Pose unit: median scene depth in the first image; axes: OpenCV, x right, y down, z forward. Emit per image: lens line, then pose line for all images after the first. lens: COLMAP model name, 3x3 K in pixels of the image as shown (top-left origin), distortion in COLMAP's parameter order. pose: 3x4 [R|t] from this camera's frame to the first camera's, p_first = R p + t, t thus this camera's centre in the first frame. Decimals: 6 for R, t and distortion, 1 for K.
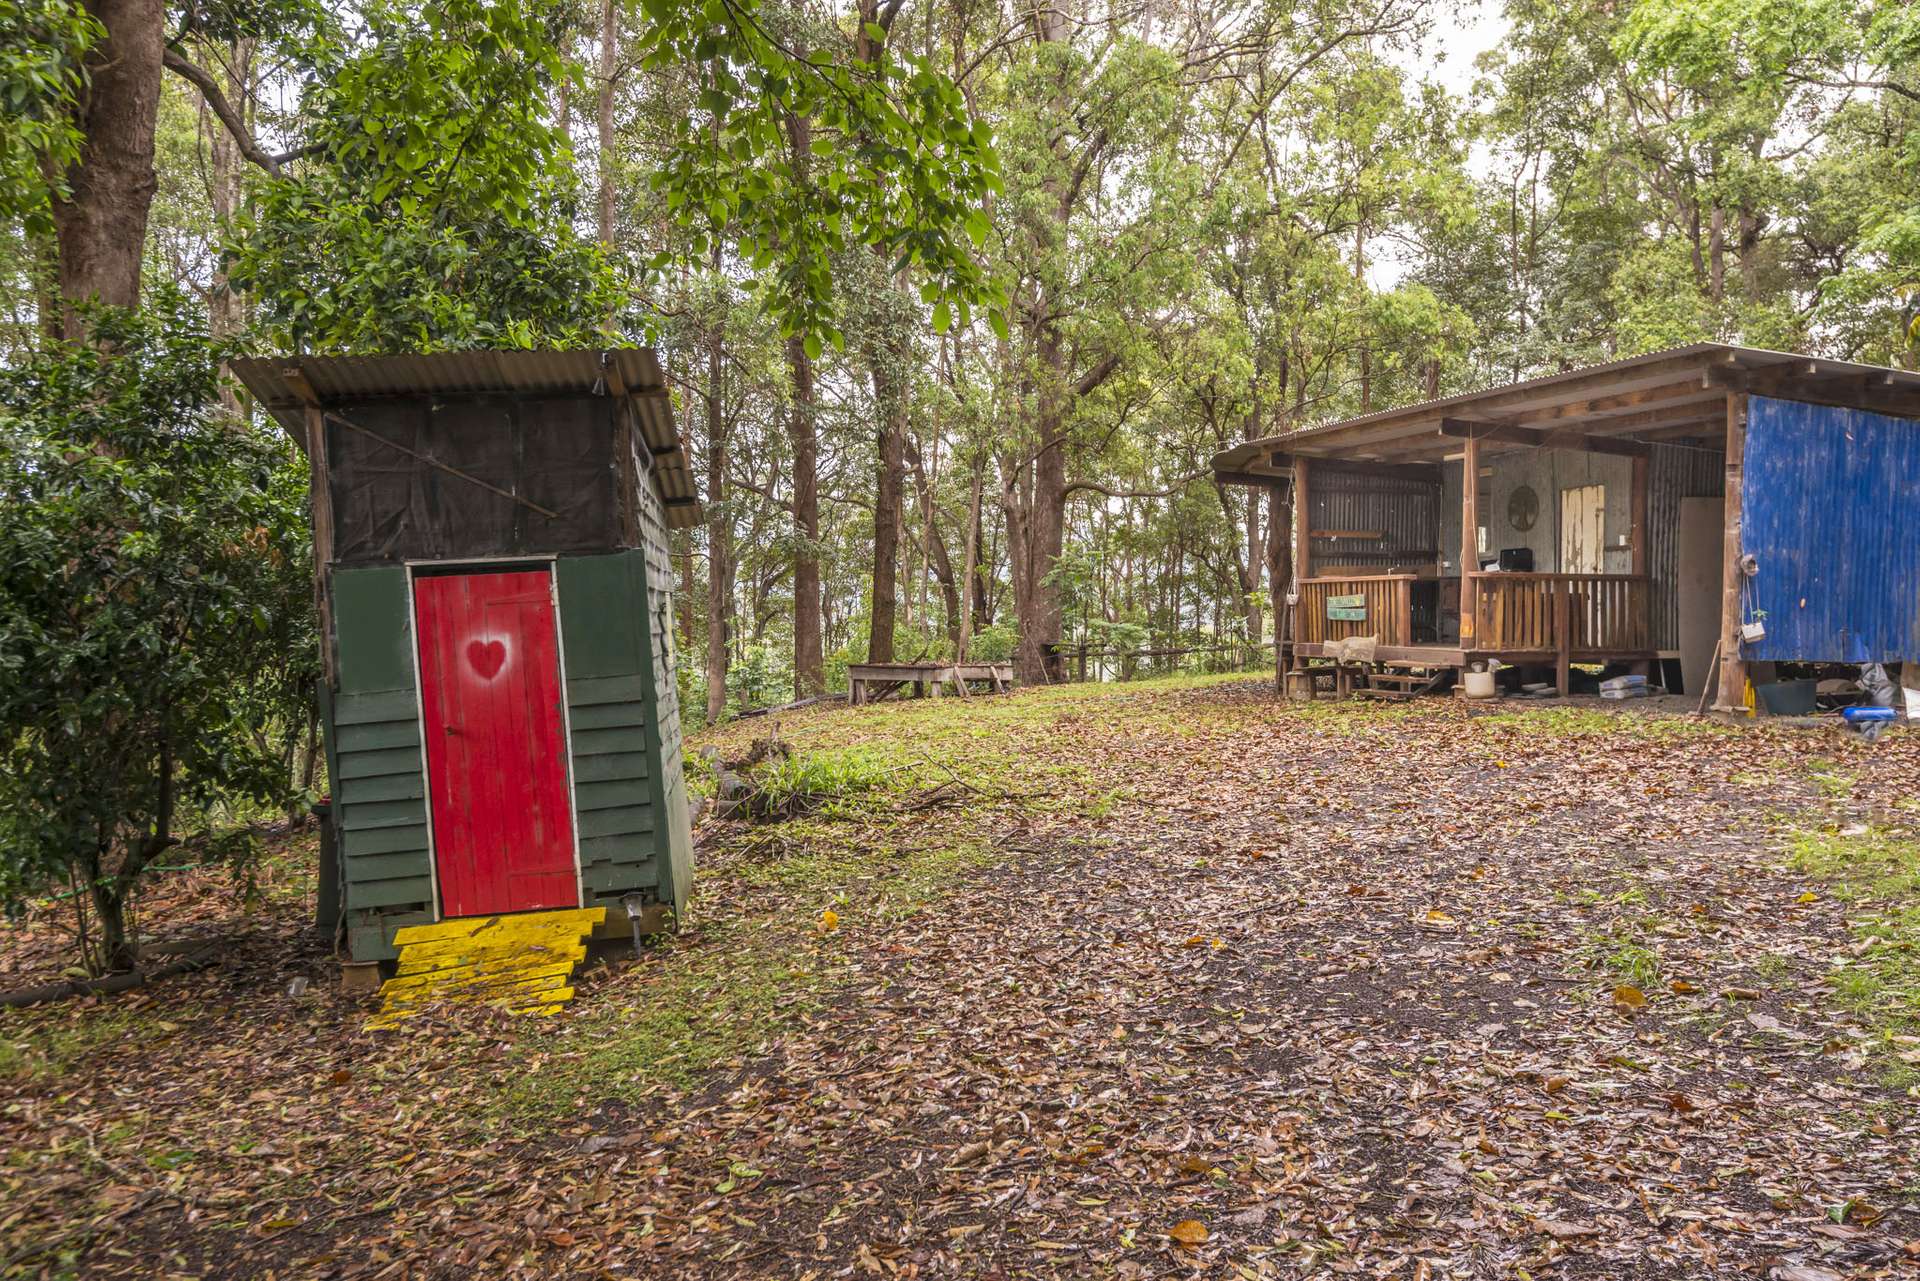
lens RADIAL K [[1516.6, 0, 961.9], [0, 1516.6, 640.8], [0, 0, 1]] dist [-0.001626, -0.000106]
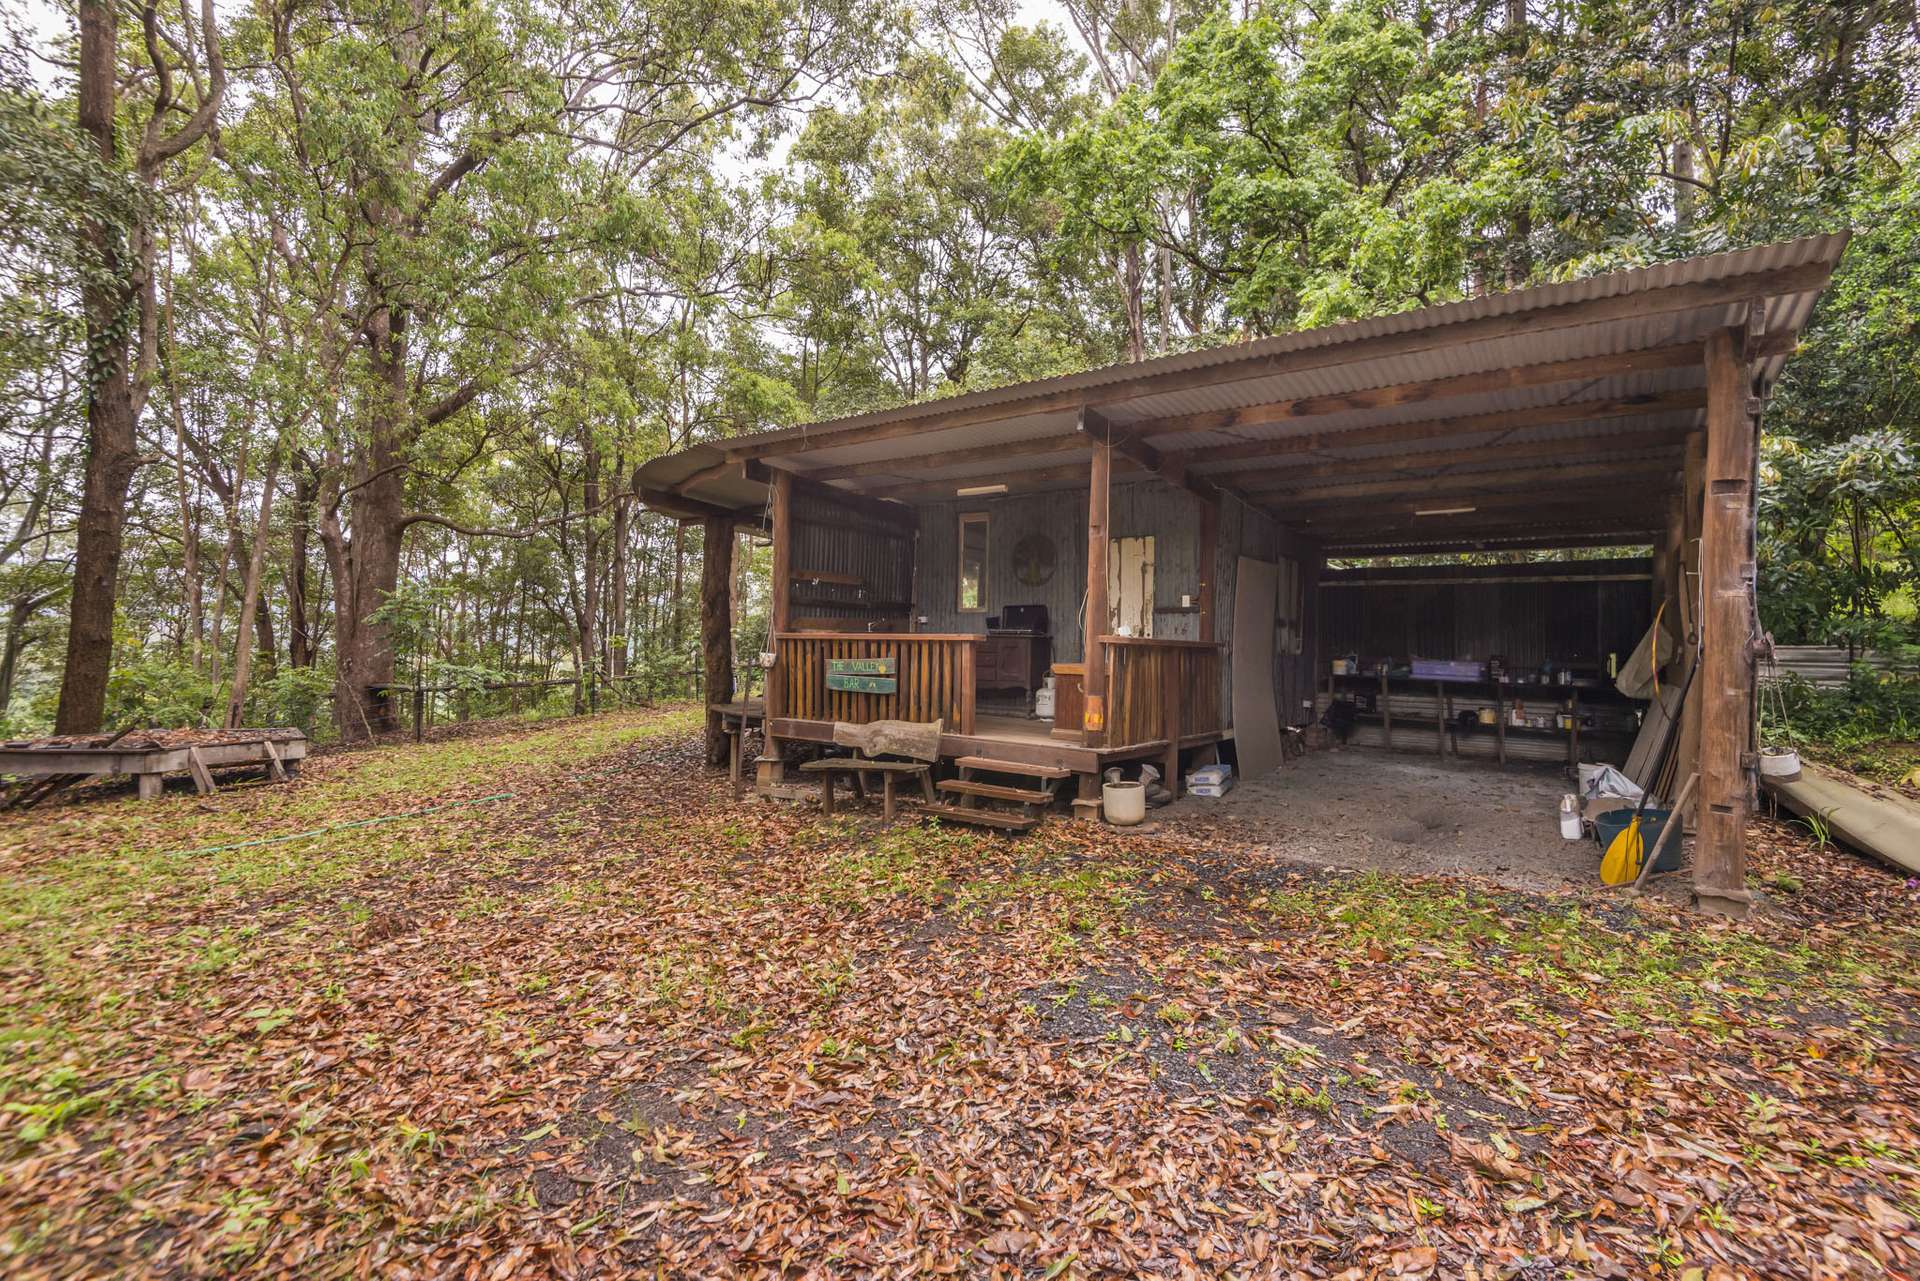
lens RADIAL K [[874.4, 0, 986.8], [0, 874.4, 620.0], [0, 0, 1]] dist [-0.000186, -0.000709]
pose [[0.789964, 0.036884, 0.612043, 0.040666], [-0.009924, 0.998827, -0.047384, -0.027488], [-0.613073, 0.031358, 0.789404, 0.597889]]
